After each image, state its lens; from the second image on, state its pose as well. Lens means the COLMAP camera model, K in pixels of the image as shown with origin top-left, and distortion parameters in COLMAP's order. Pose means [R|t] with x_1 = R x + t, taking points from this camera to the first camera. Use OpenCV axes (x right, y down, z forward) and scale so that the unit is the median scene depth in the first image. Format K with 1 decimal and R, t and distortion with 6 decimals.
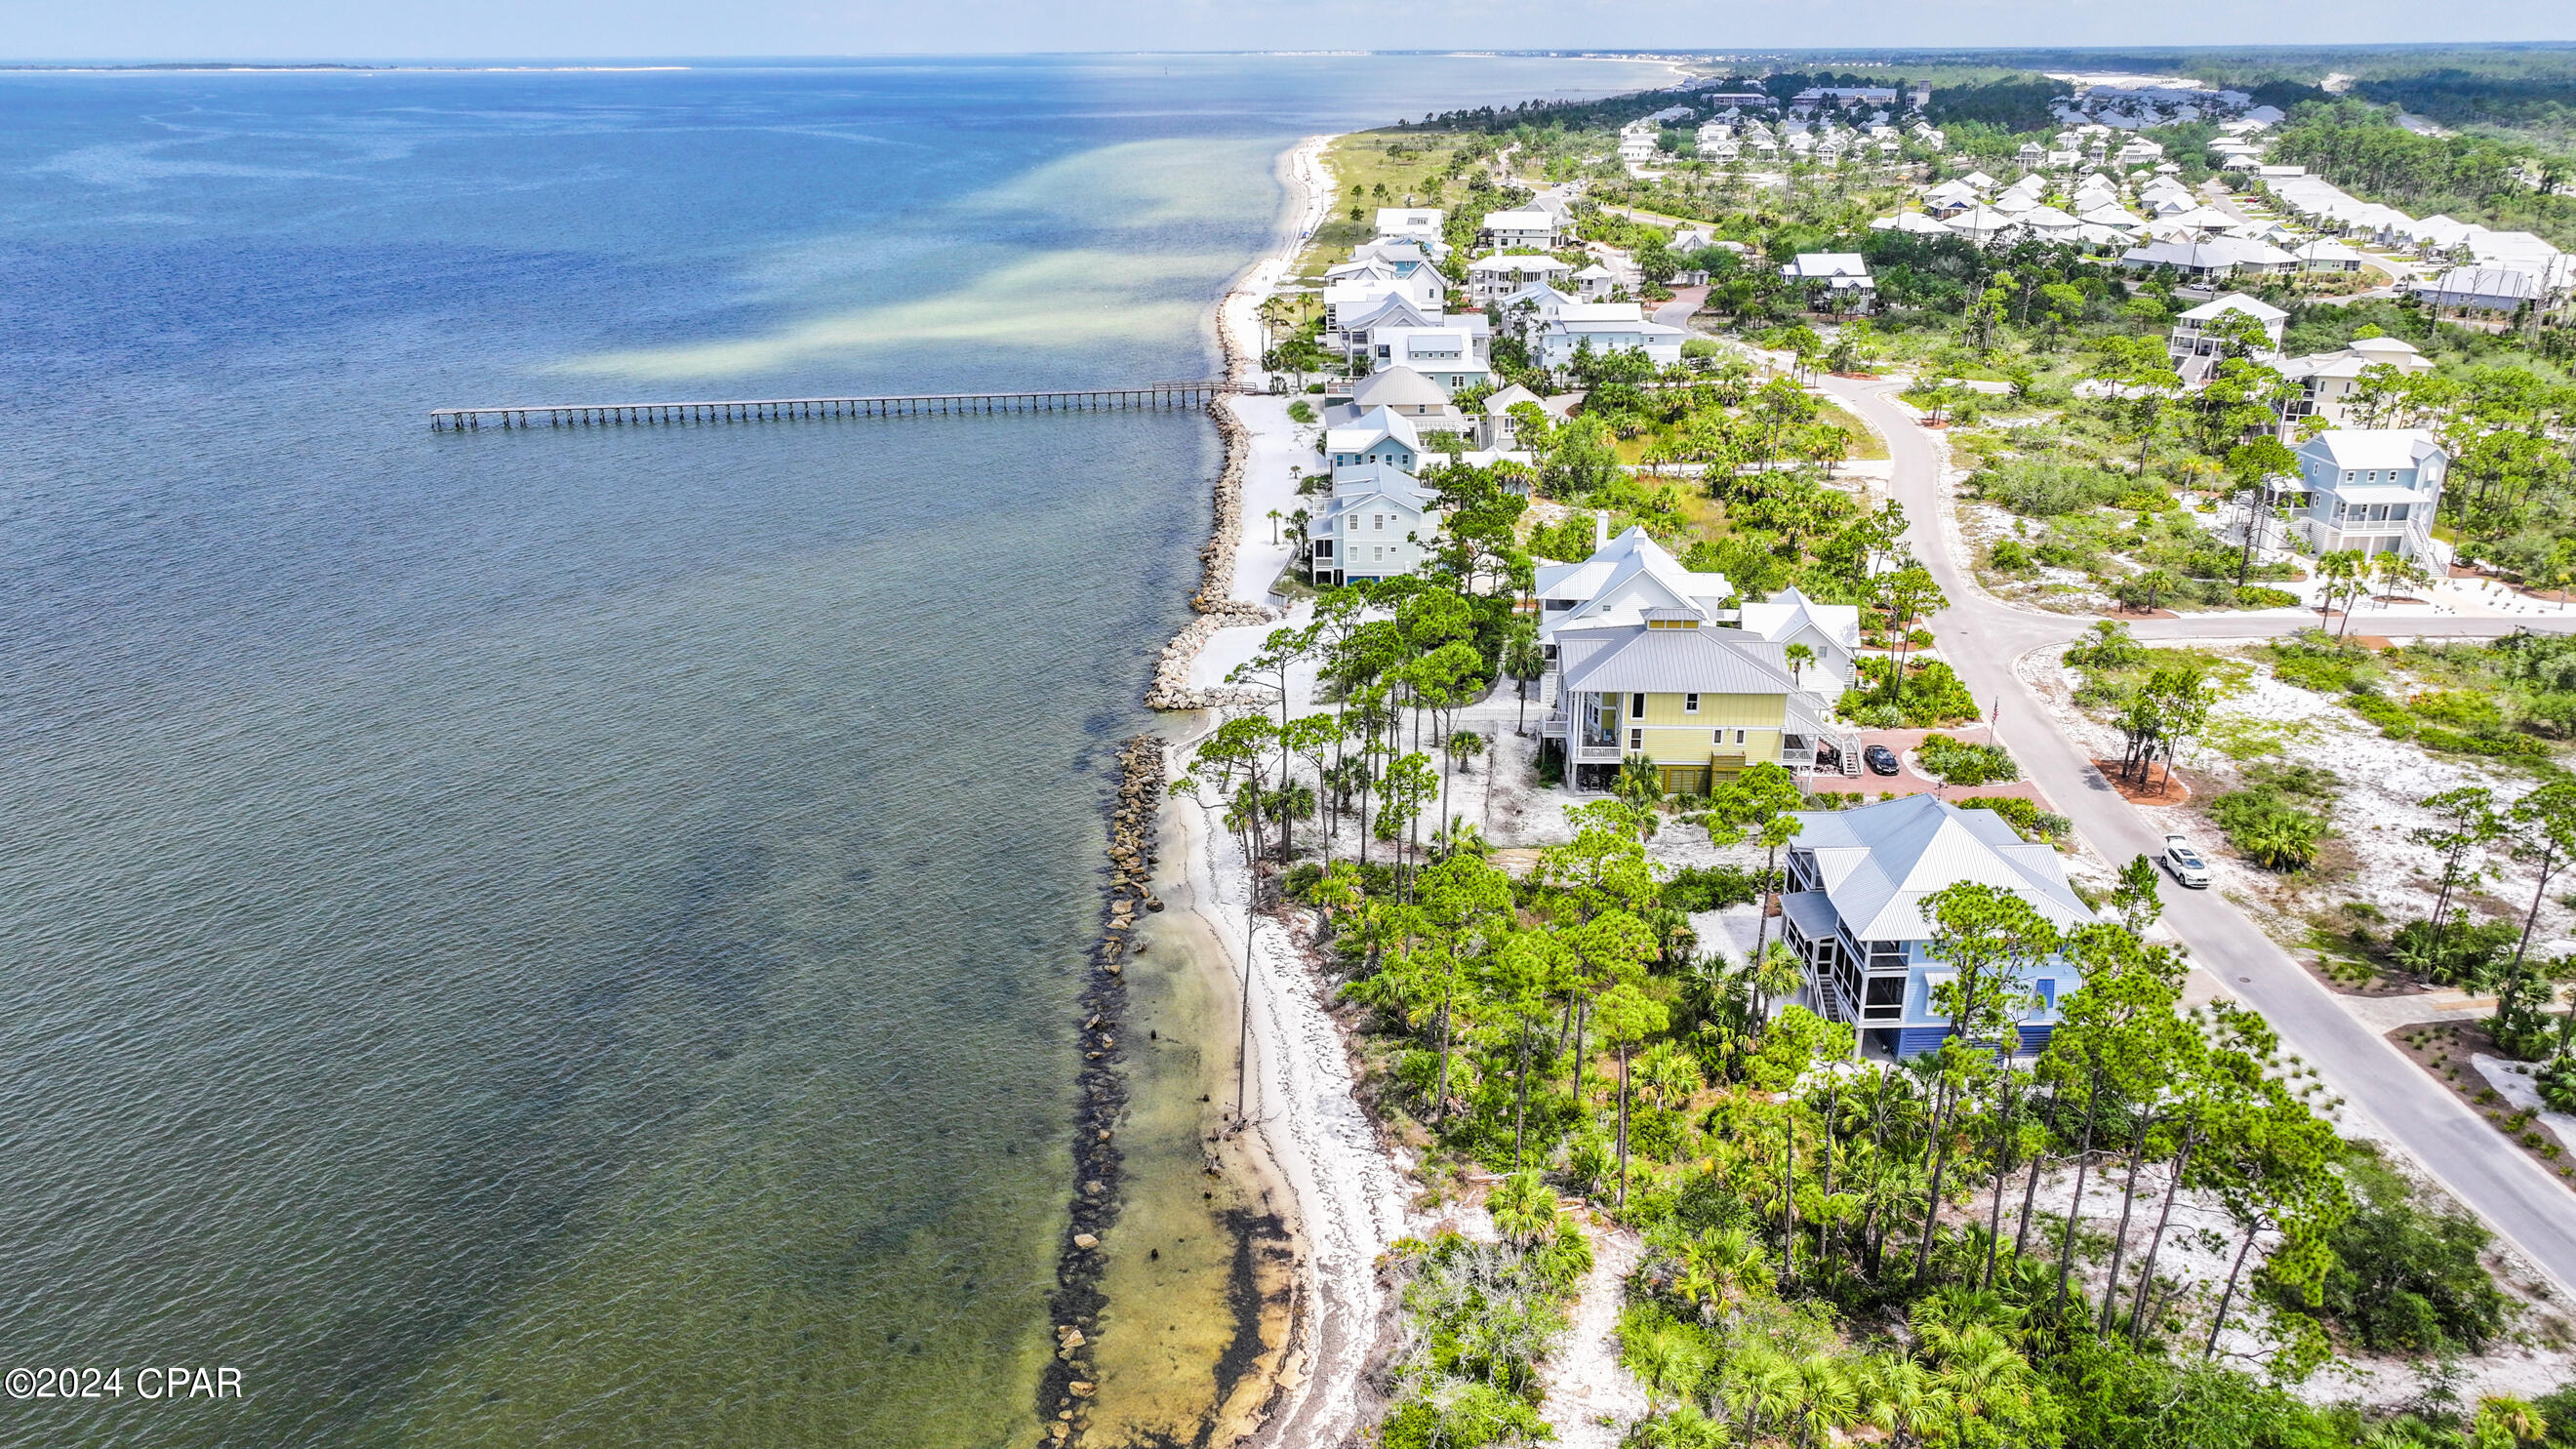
lens RADIAL K [[1810.3, 0, 1285.0], [0, 1810.3, 723.2], [0, 0, 1]] dist [-0.007777, 0.022835]
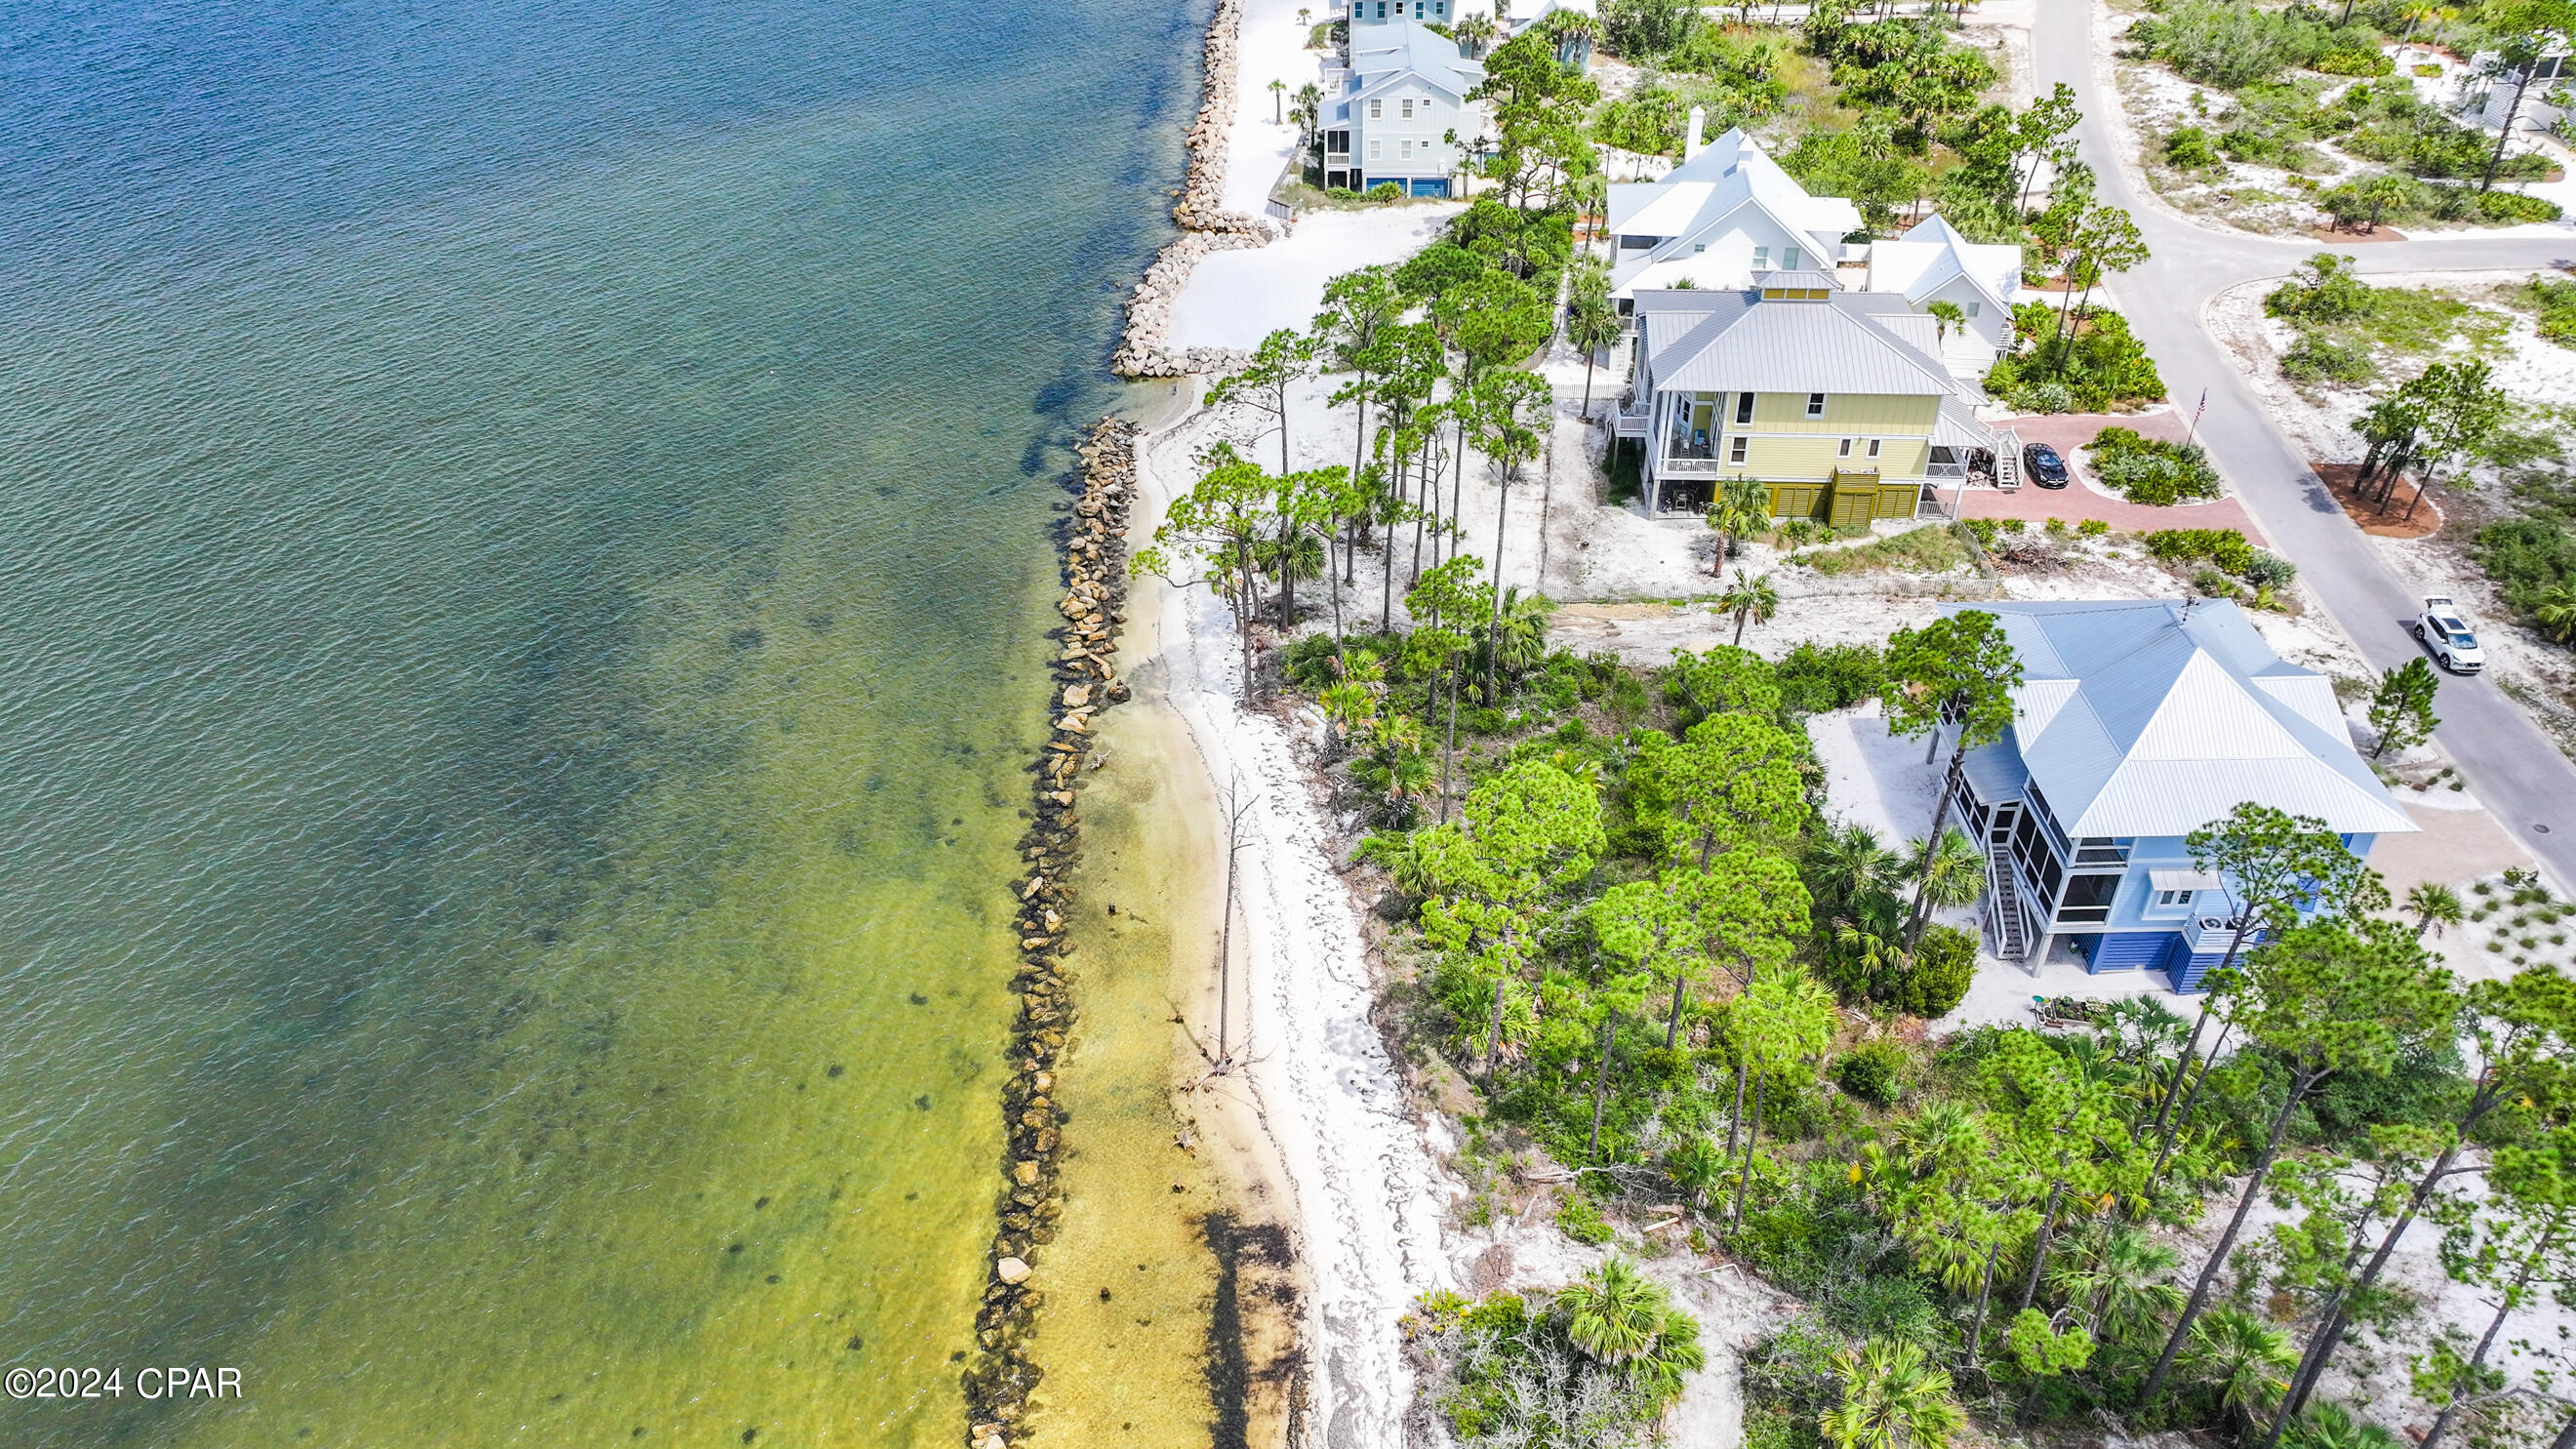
lens RADIAL K [[1810.3, 0, 1289.1], [0, 1810.3, 723.7], [0, 0, 1]] dist [-0.007777, 0.022835]
pose [[0.999993, 0.000683, -0.003552, 0.004354], [0.000285, 0.964122, 0.265458, -0.093495], [0.003606, -0.265458, 0.964116, 0.244588]]
